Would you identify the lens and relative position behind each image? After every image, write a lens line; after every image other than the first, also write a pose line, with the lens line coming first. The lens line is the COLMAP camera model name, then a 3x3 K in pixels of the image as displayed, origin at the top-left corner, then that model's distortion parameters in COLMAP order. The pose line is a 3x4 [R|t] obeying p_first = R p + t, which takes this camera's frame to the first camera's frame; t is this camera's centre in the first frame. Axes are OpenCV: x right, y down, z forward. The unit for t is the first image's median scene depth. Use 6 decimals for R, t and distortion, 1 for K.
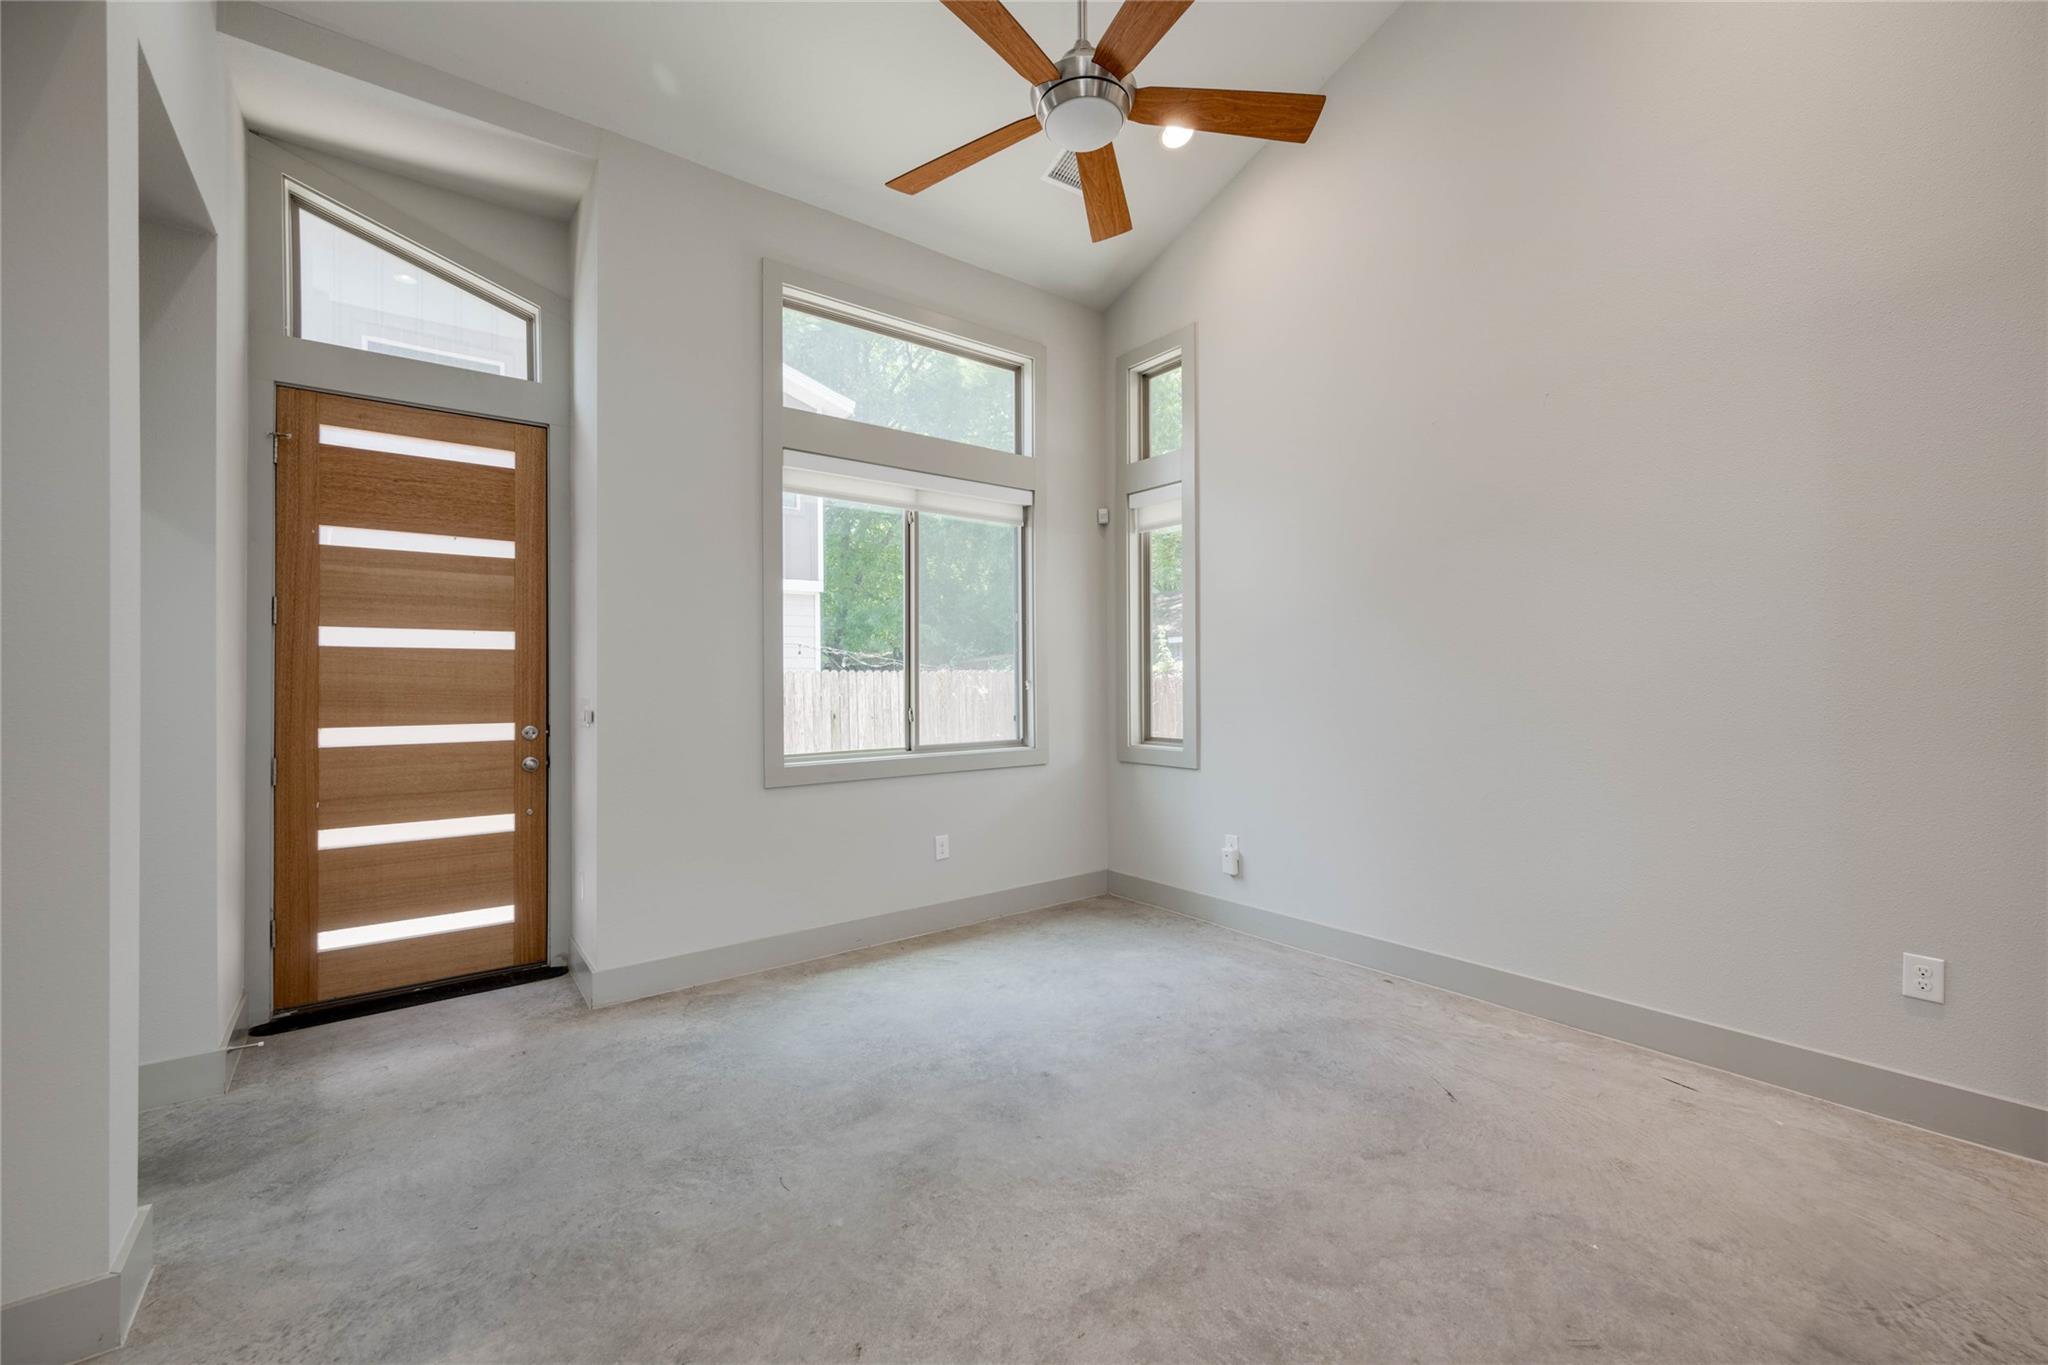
lens RADIAL K [[824.2, 0, 1036.4], [0, 824.2, 672.4], [0, 0, 1]] dist [0.000784, 0.000138]
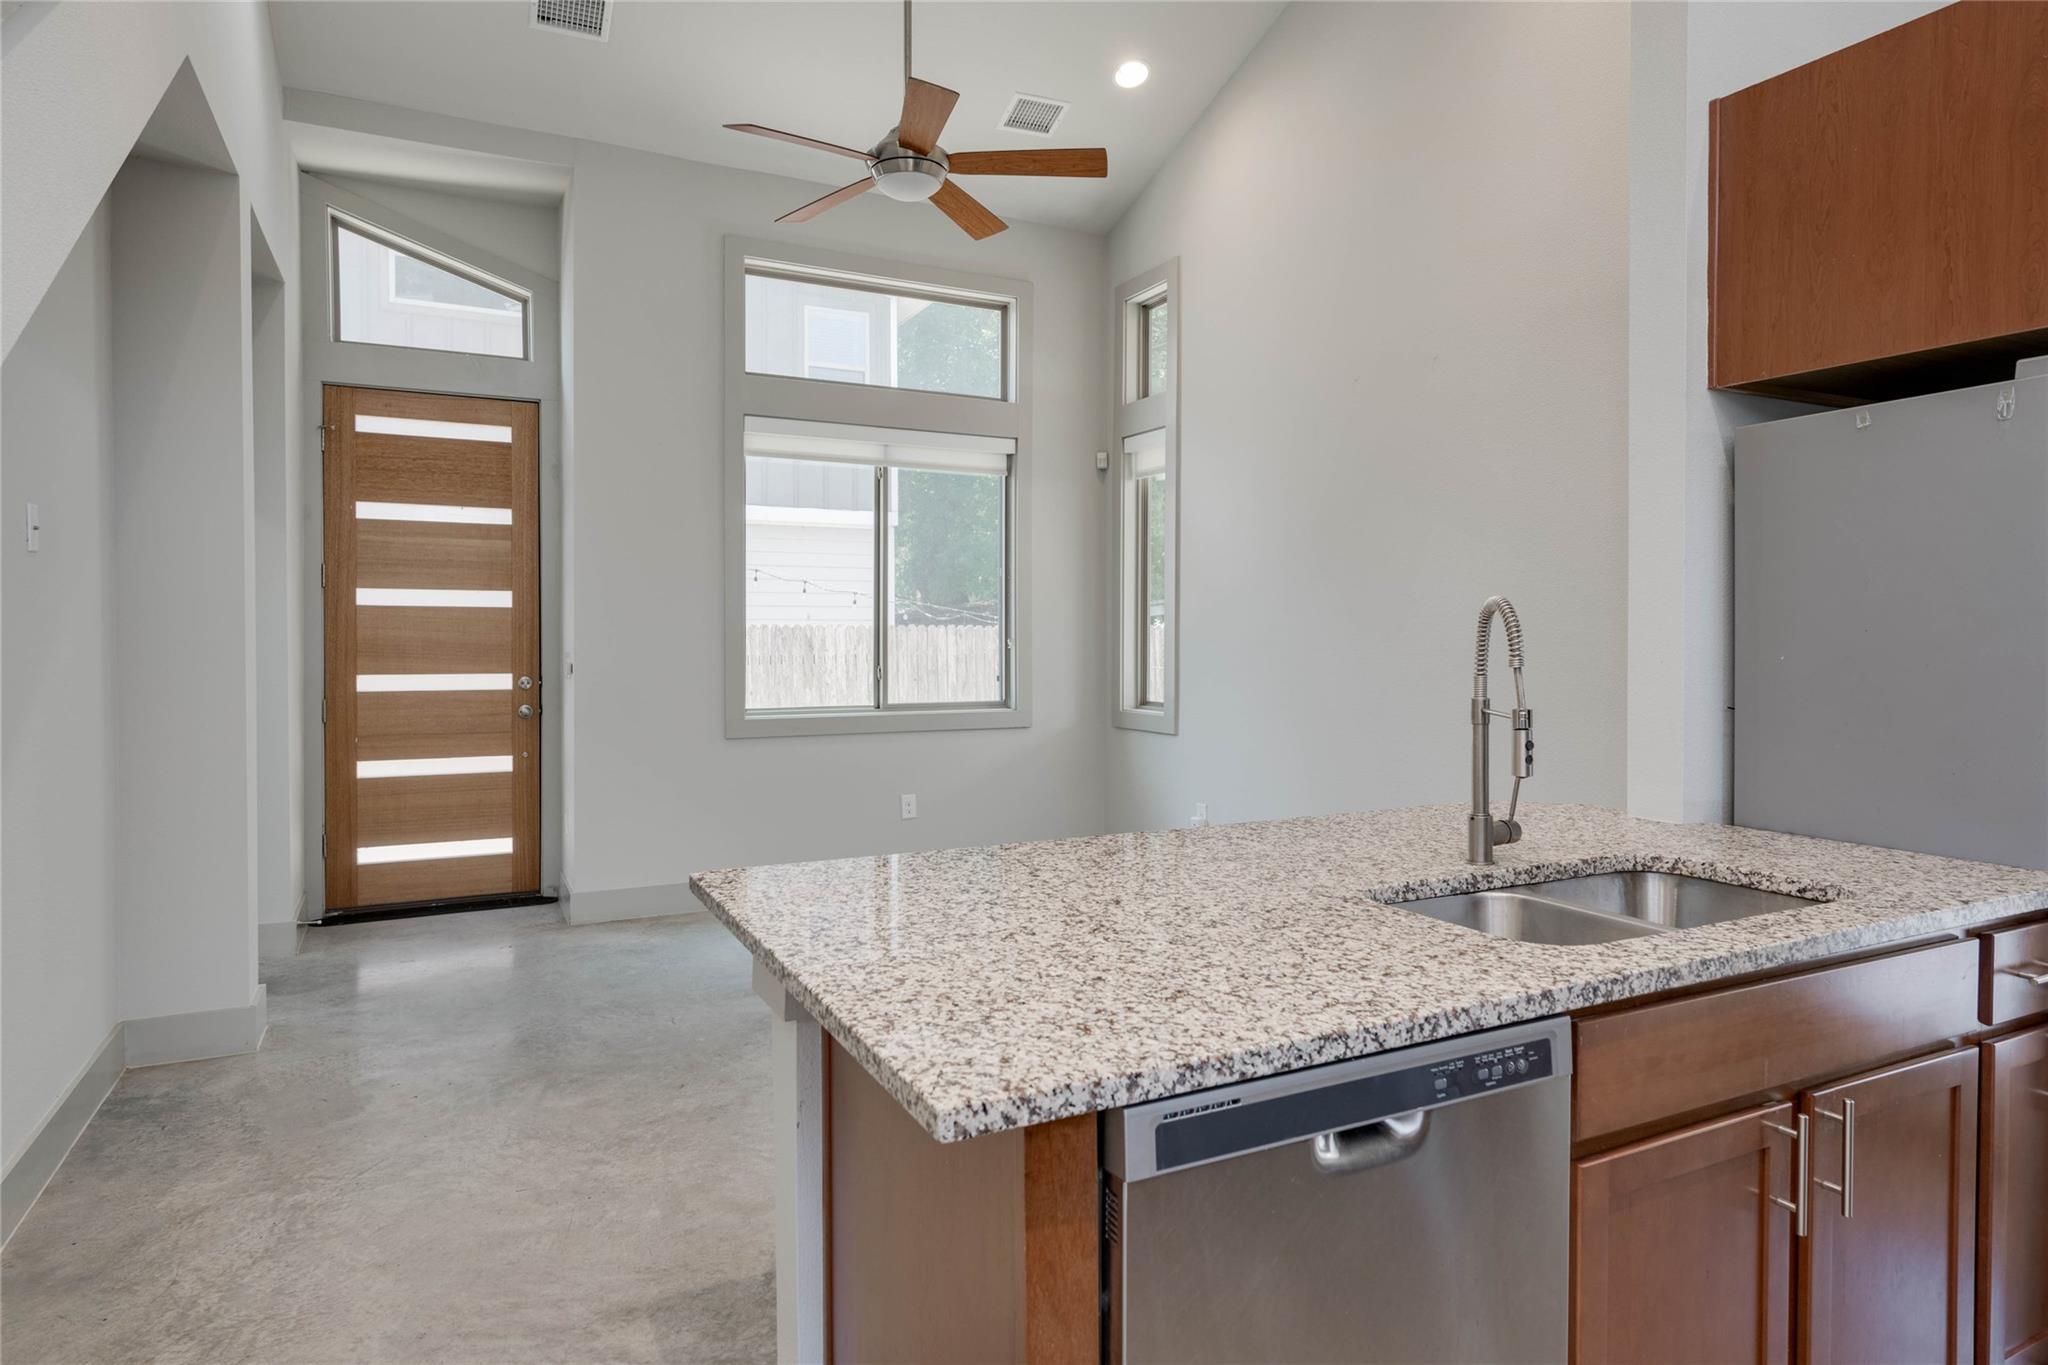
lens RADIAL K [[1180.6, 0, 1044.5], [0, 1180.6, 652.0], [0, 0, 1]] dist [0.005872, -0.000569]
pose [[0.983266, 0.010888, -0.181849, 0.397627], [-0.006578, 0.999683, 0.024288, -0.012167], [0.182055, -0.022685, 0.983027, -0.475905]]
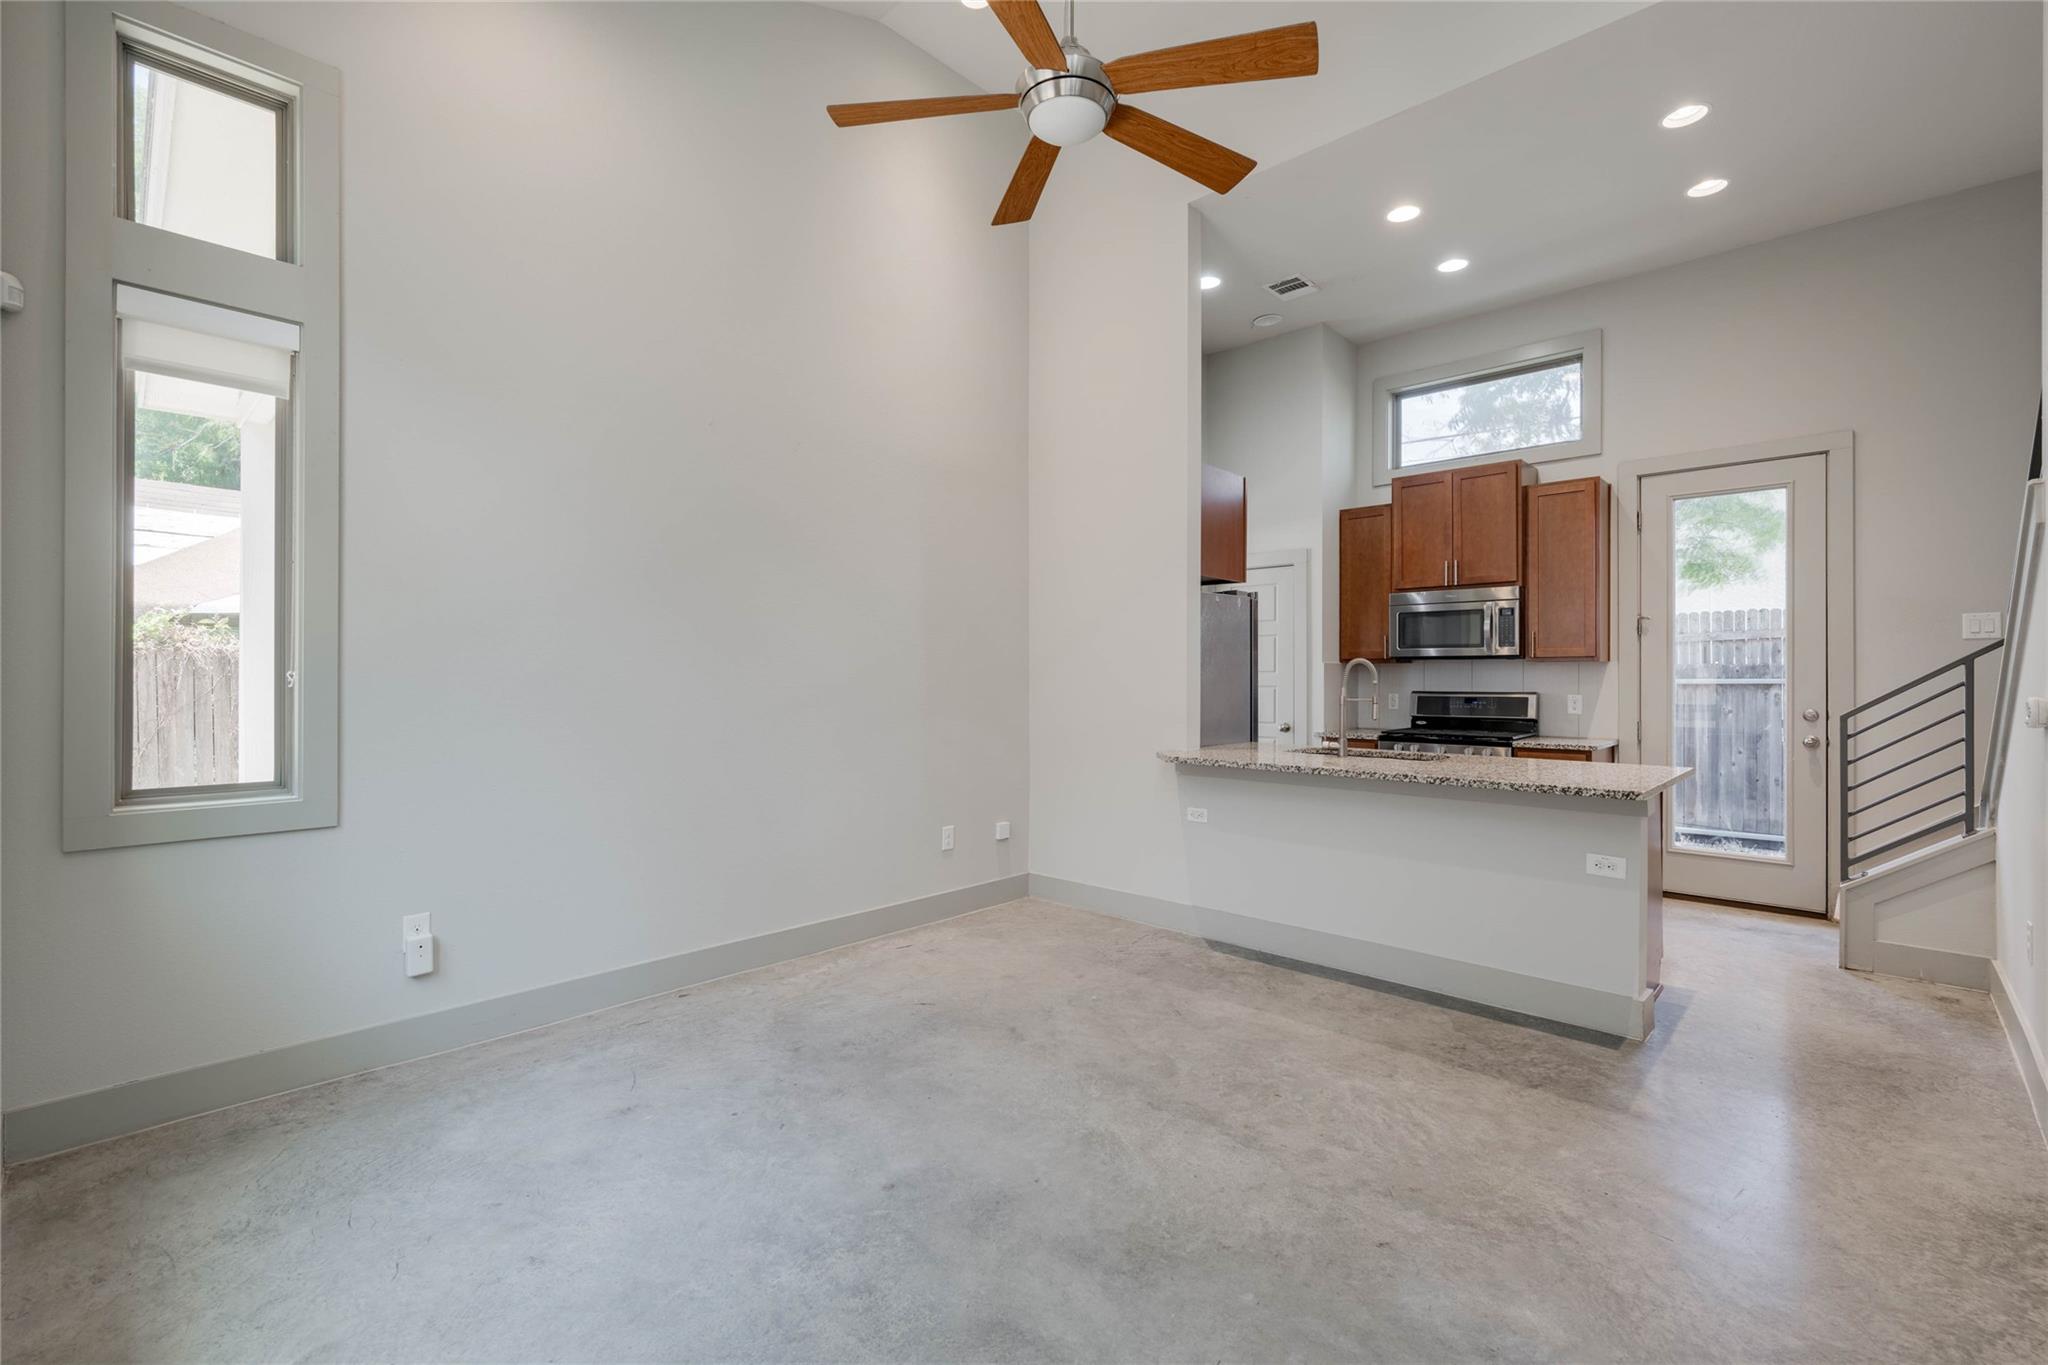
lens RADIAL K [[886.3, 0, 999.9], [0, 886.3, 677.0], [0, 0, 1]] dist [-0.000930, 0.001468]
pose [[-0.132393, 0.008123, 0.991164, -0.682318], [-0.009246, 0.999913, -0.009430, 0.015334], [-0.991154, -0.010413, -0.132306, 0.835979]]
